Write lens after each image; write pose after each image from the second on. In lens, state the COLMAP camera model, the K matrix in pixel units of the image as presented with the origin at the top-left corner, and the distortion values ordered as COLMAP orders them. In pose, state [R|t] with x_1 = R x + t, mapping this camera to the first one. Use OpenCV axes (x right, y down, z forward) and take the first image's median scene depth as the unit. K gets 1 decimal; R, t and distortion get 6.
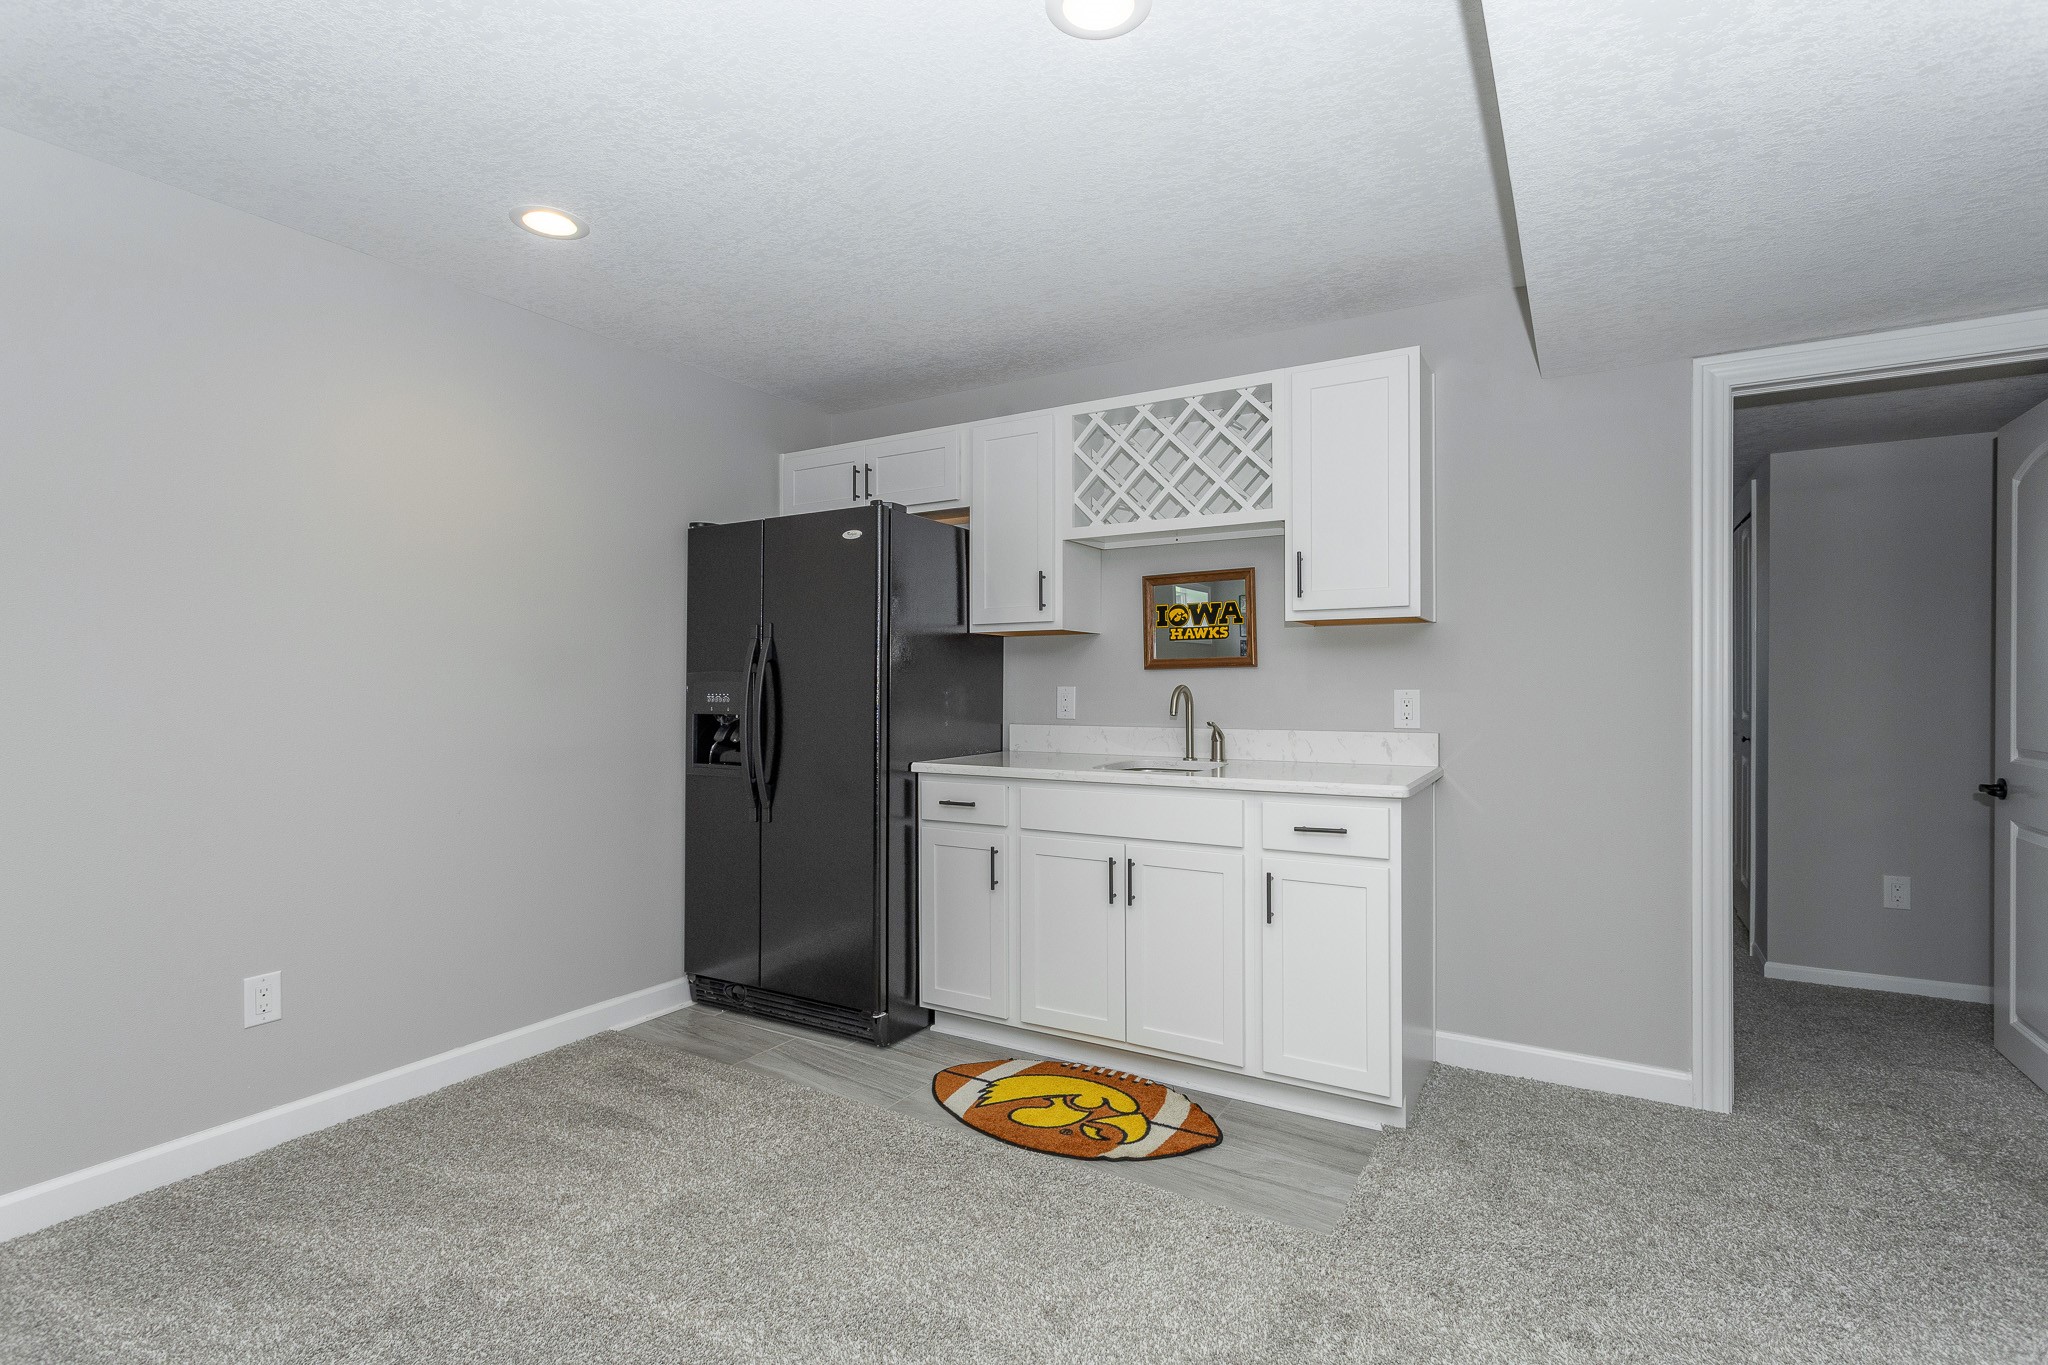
lens RADIAL K [[977.6, 0, 1029.3], [0, 977.6, 680.9], [0, 0, 1]] dist [0.003511, 0.000177]
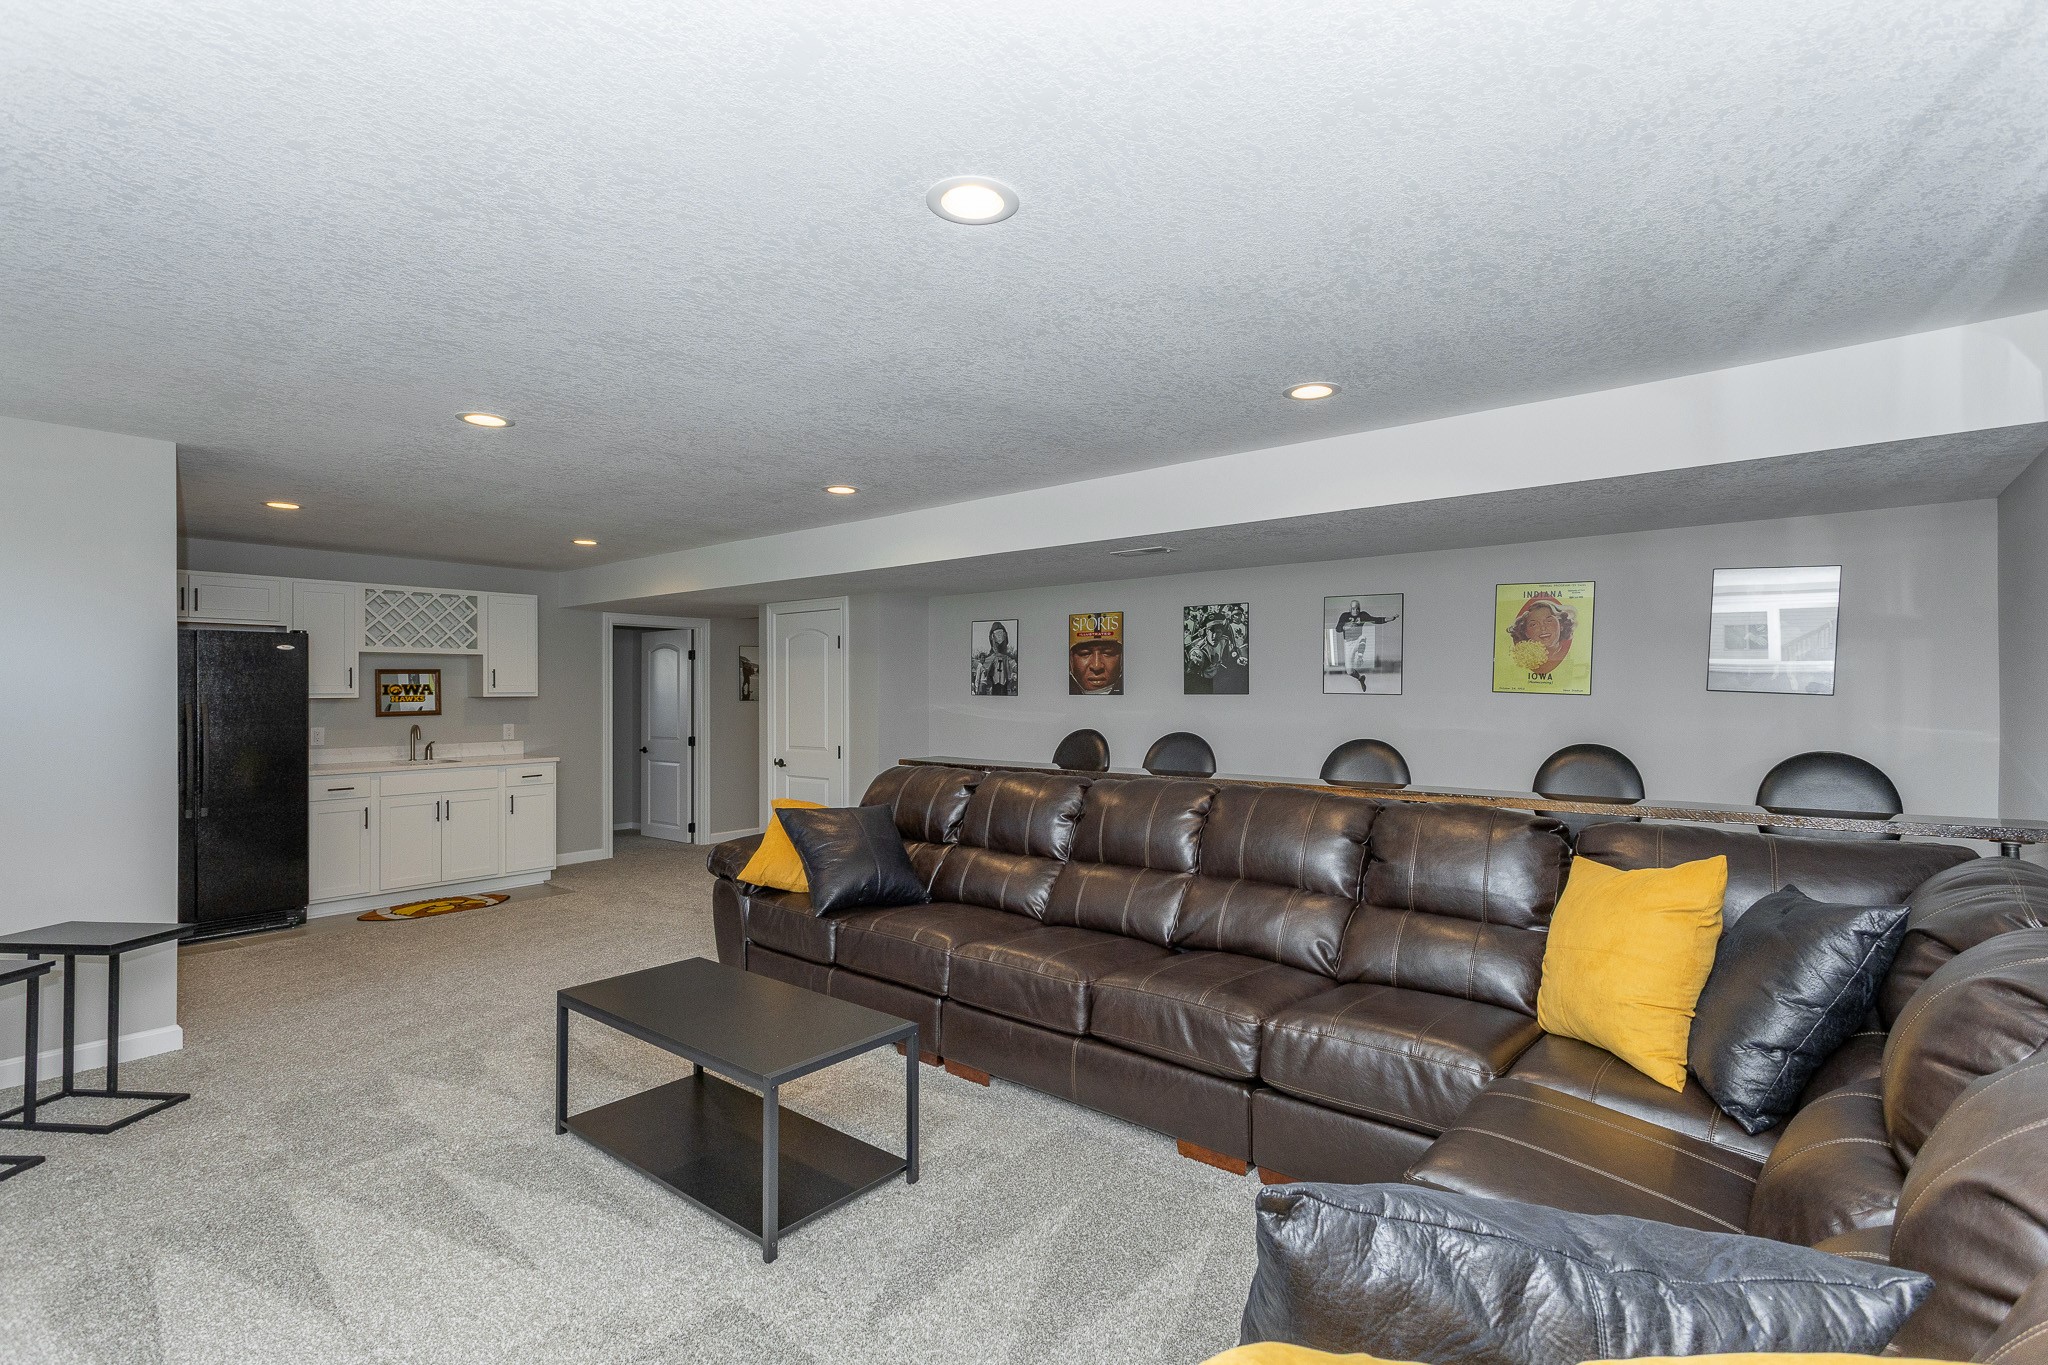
lens RADIAL K [[977.6, 0, 1029.6], [0, 977.6, 688.3], [0, 0, 1]] dist [0.003511, 0.000177]
pose [[0.178744, 0.002030, 0.983894, -1.683823], [-0.002788, 0.999995, -0.001557, -0.074095], [-0.983892, -0.002465, 0.178749, -0.679184]]
